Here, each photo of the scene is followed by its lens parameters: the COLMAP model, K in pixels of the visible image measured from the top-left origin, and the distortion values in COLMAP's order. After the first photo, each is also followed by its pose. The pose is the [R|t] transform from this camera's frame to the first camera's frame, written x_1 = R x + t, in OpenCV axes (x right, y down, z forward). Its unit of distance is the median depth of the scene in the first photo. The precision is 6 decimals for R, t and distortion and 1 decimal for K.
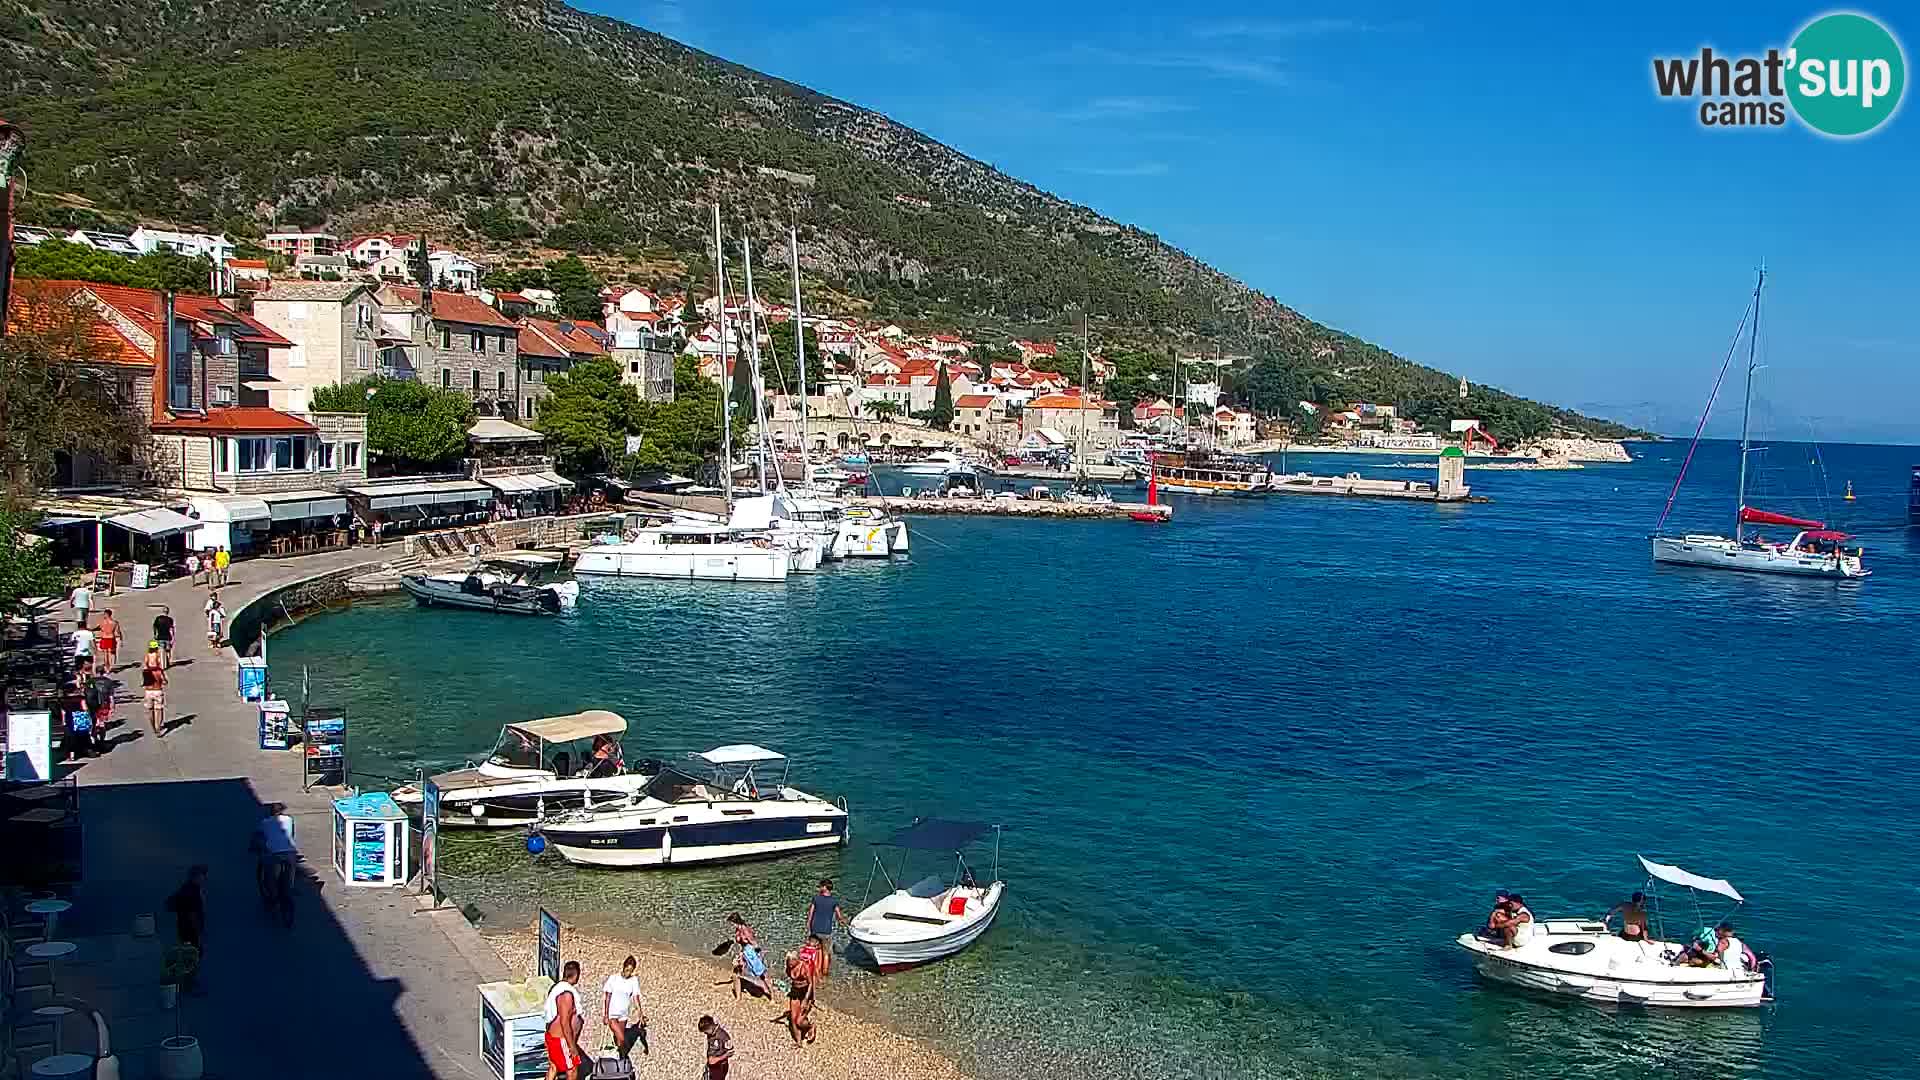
lens RADIAL K [[2093.5, 0, 960.0], [0, 2093.5, 540.0], [0, 0, 1]] dist [-0.003920, -0.003039]
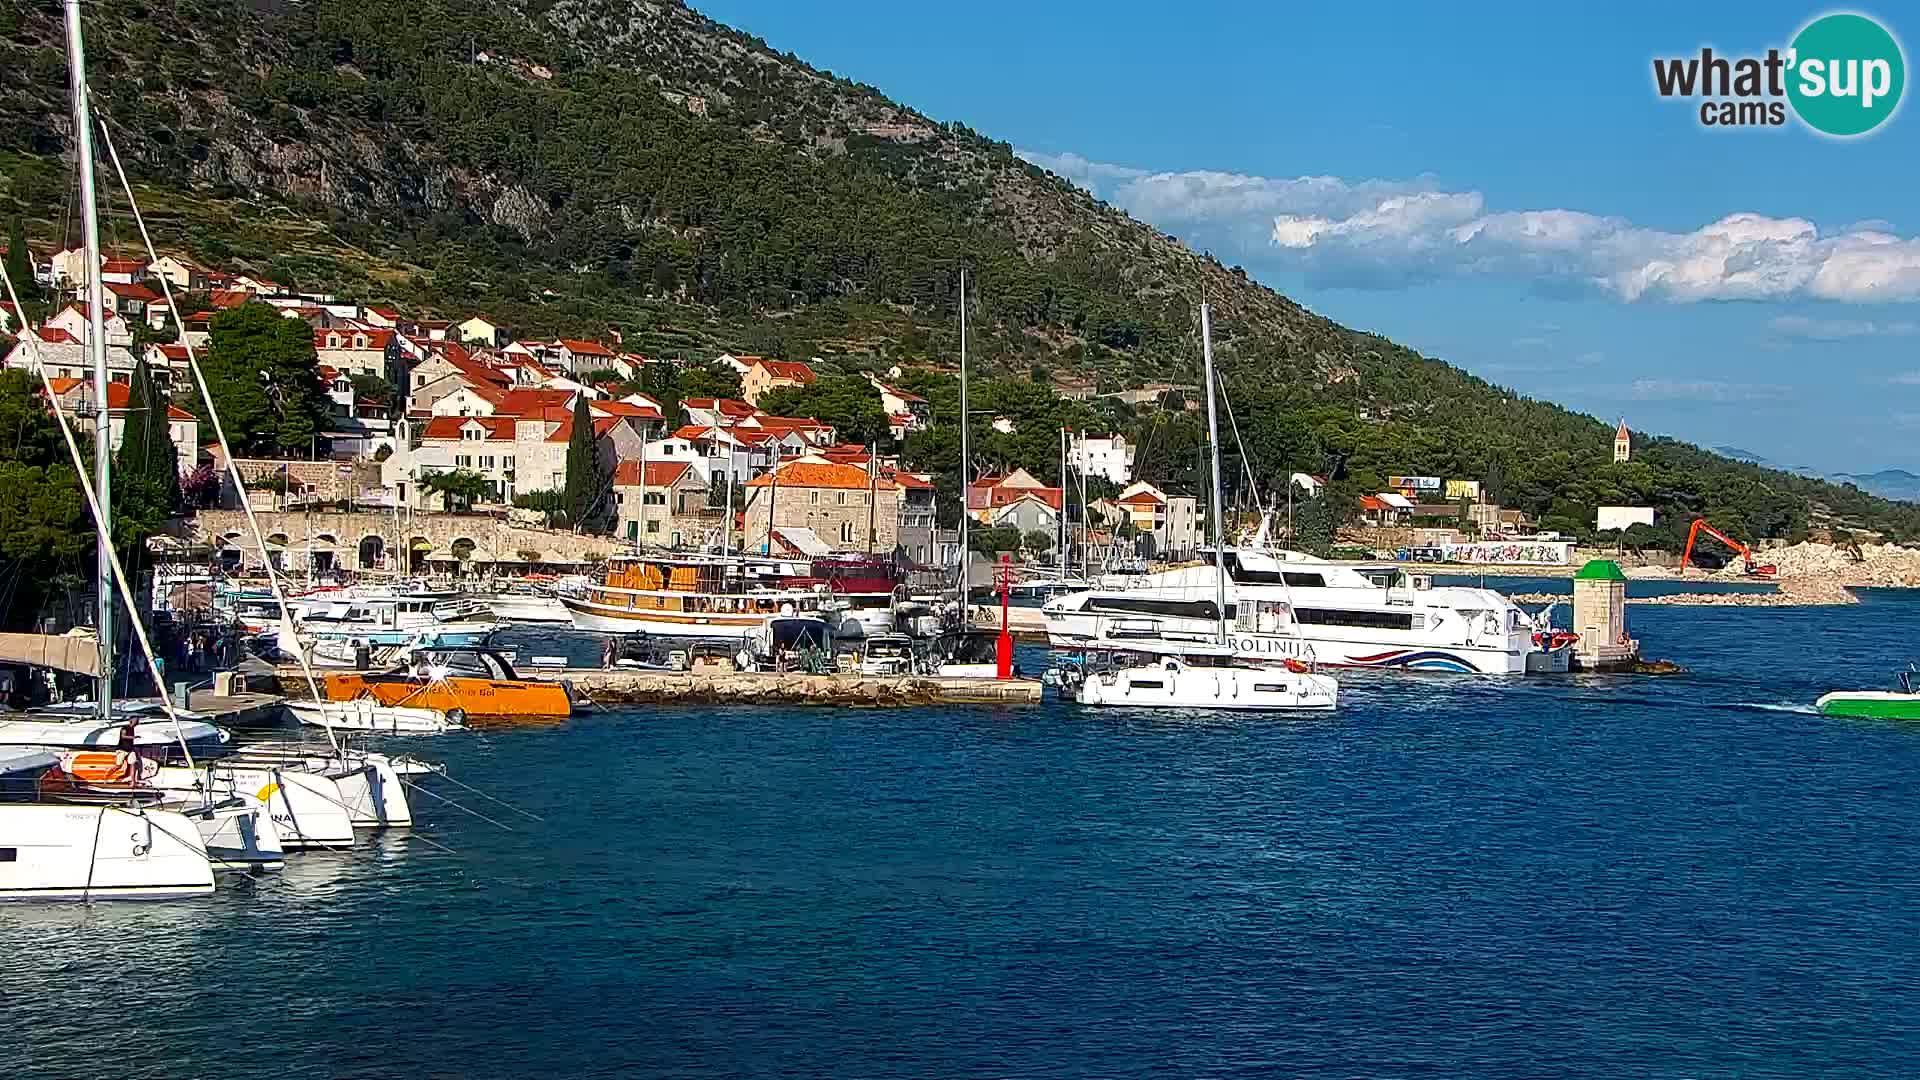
lens RADIAL K [[2093.5, 0, 960.0], [0, 2093.5, 540.0], [0, 0, 1]] dist [-0.003920, -0.003039]
pose [[0.996884, -0.002952, 0.078830, 0.042186], [0.007738, 0.998140, -0.060472, -0.019957], [-0.078505, 0.060893, 0.995052, 0.503826]]
